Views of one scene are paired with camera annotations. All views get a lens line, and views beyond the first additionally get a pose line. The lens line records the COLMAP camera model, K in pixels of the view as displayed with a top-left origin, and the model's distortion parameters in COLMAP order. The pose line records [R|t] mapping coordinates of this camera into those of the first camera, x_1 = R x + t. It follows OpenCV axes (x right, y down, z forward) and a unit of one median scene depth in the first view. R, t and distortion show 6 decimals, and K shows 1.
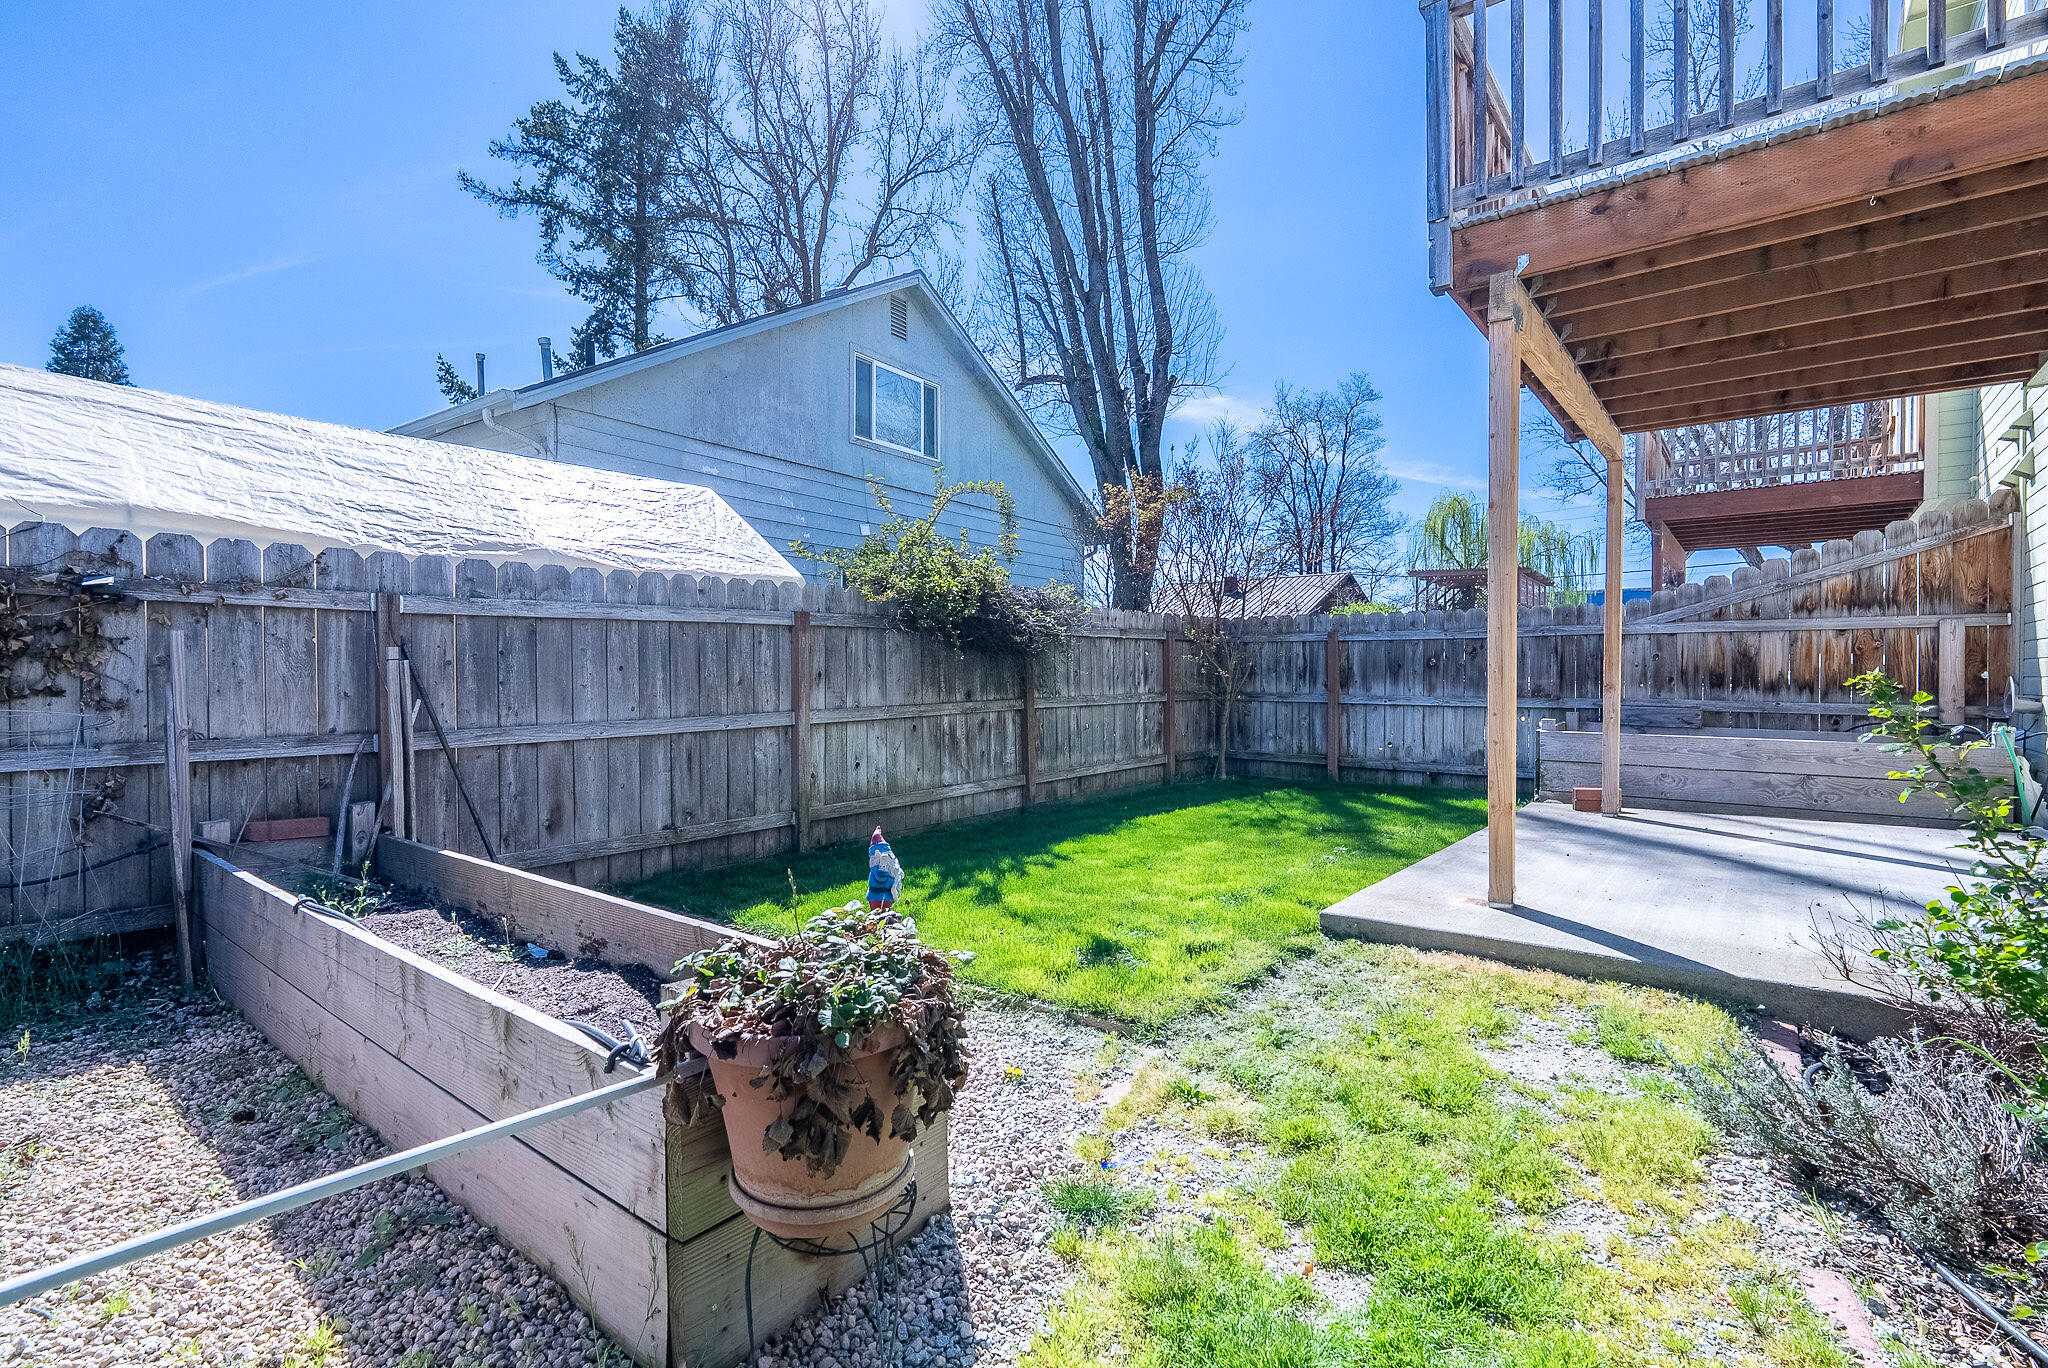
lens RADIAL K [[916.0, 0, 1024.0], [0, 916.0, 684.0], [0, 0, 1]] dist [-0.010829, 0.000243]
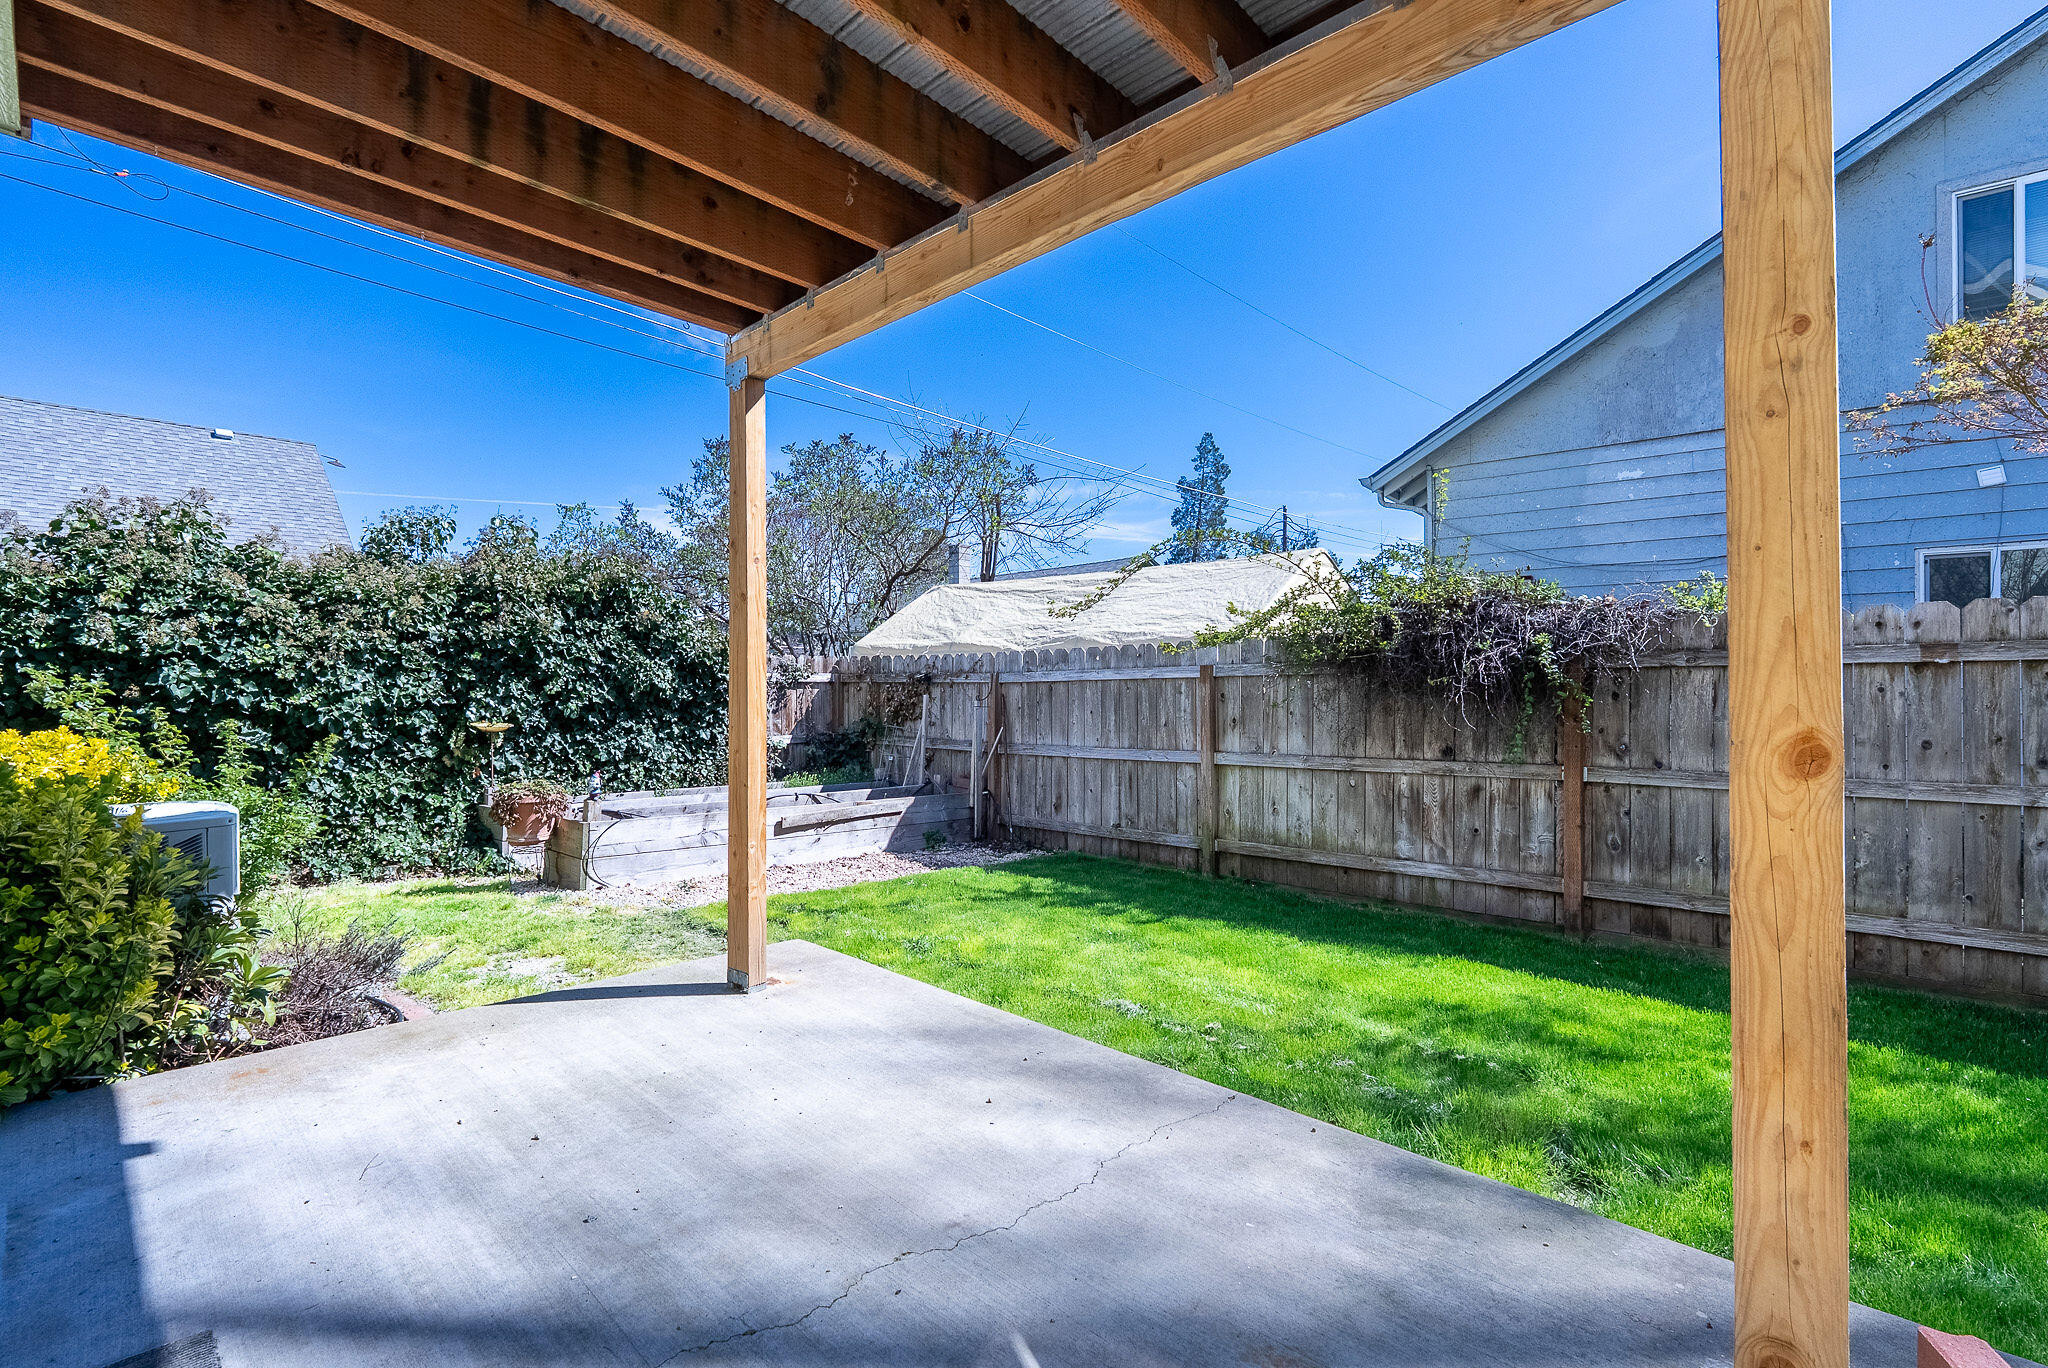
lens RADIAL K [[916.0, 0, 1024.0], [0, 916.0, 684.0], [0, 0, 1]] dist [-0.010829, 0.000243]
pose [[-0.070555, -0.008019, -0.997476, 0.510742], [-0.013671, 0.999882, -0.007072, -0.024515], [0.997414, 0.013138, -0.070656, 0.475166]]
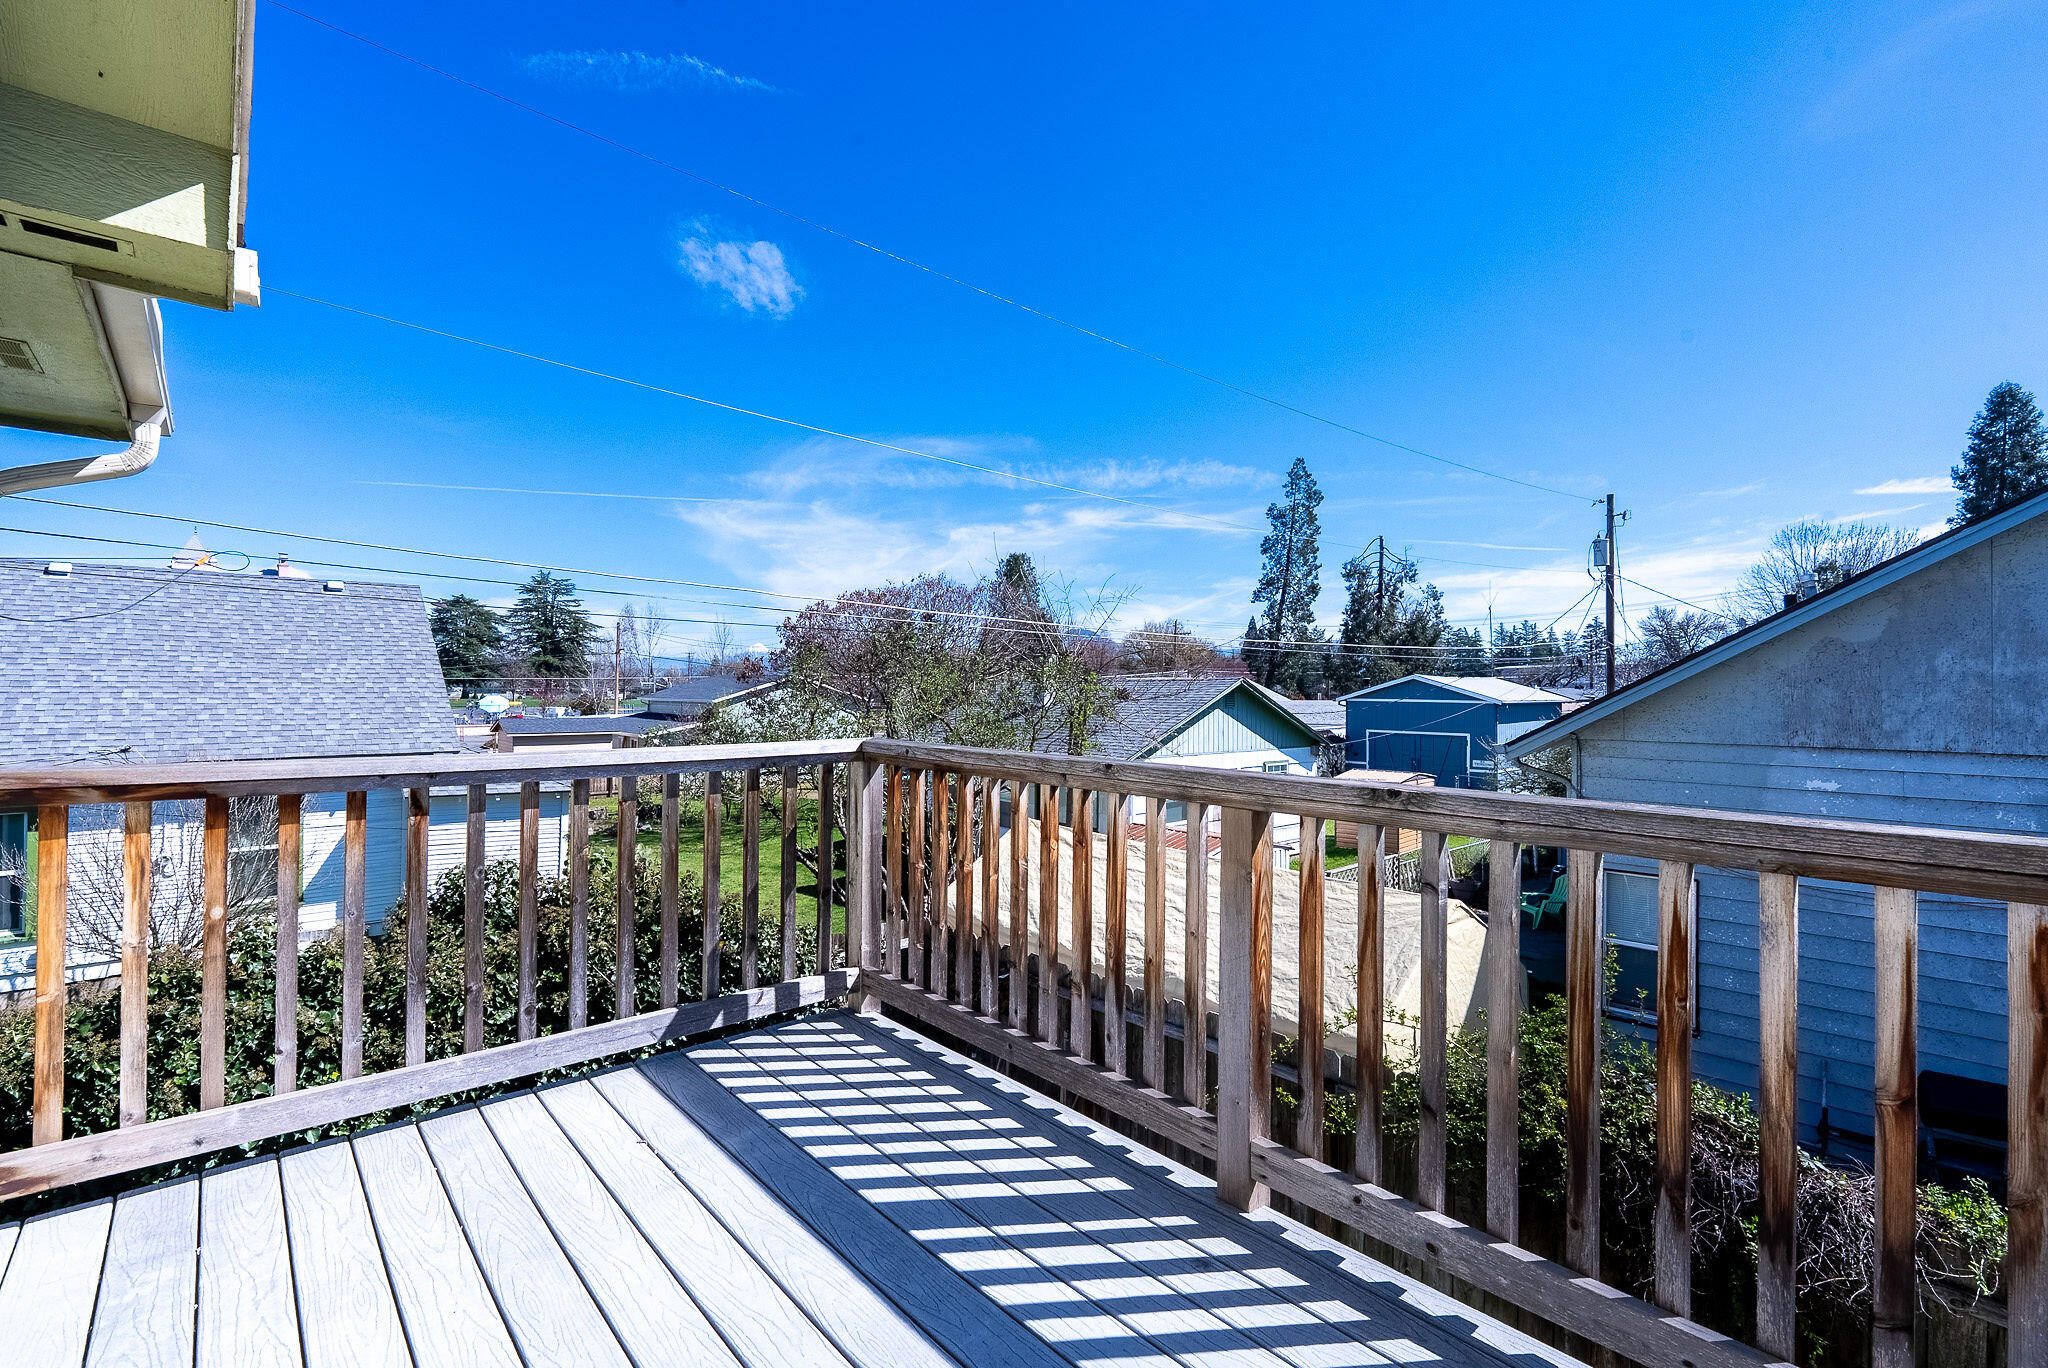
lens RADIAL K [[916.0, 0, 1024.0], [0, 916.0, 684.0], [0, 0, 1]] dist [-0.010829, 0.000243]
pose [[-0.160665, -0.005948, -0.986991, 0.454712], [-0.016716, 0.999855, -0.003304, -0.286598], [0.986867, 0.015967, -0.160741, 0.458506]]
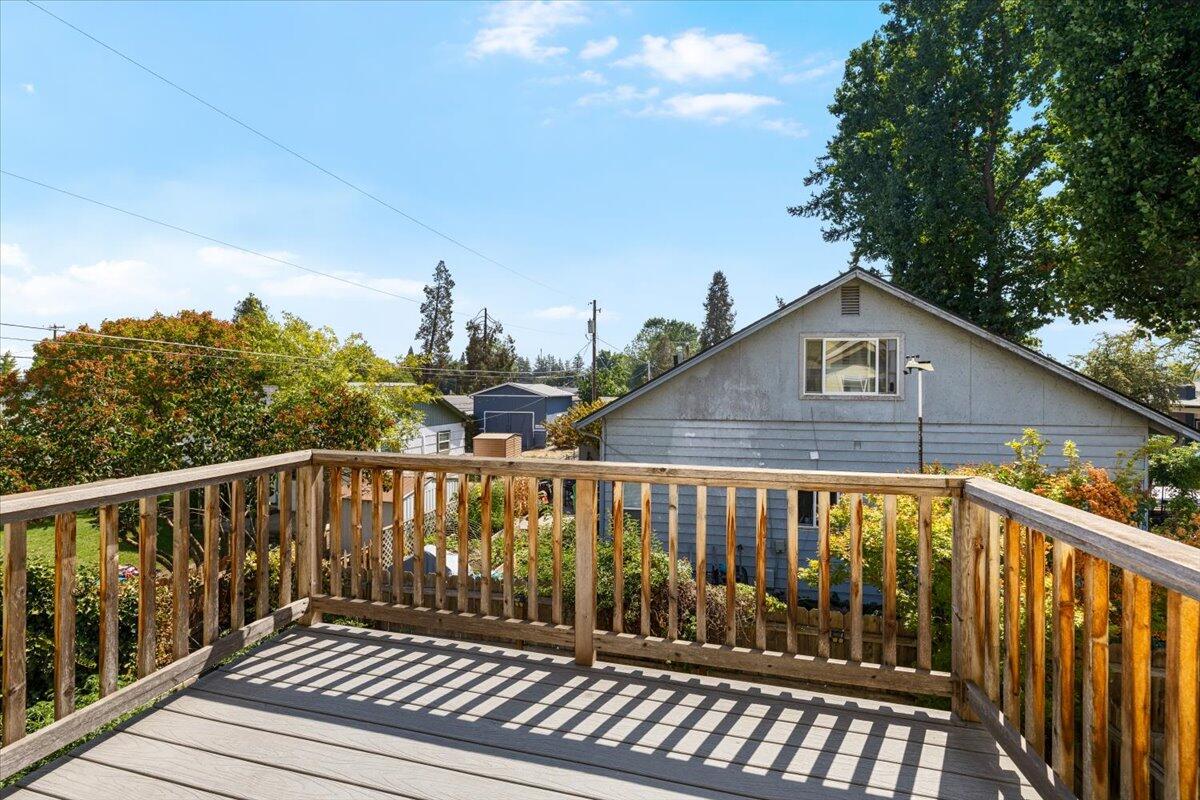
lens RADIAL K [[507.4, 0, 600.0], [0, 507.4, 400.0], [0, 0, 1]] dist [-0.038888, -0.000133]
pose [[0.429490, 0.021007, -0.902827, 0.466903], [-0.012549, 0.999772, 0.017293, -0.301998], [0.902985, 0.003903, 0.429655, 0.380509]]
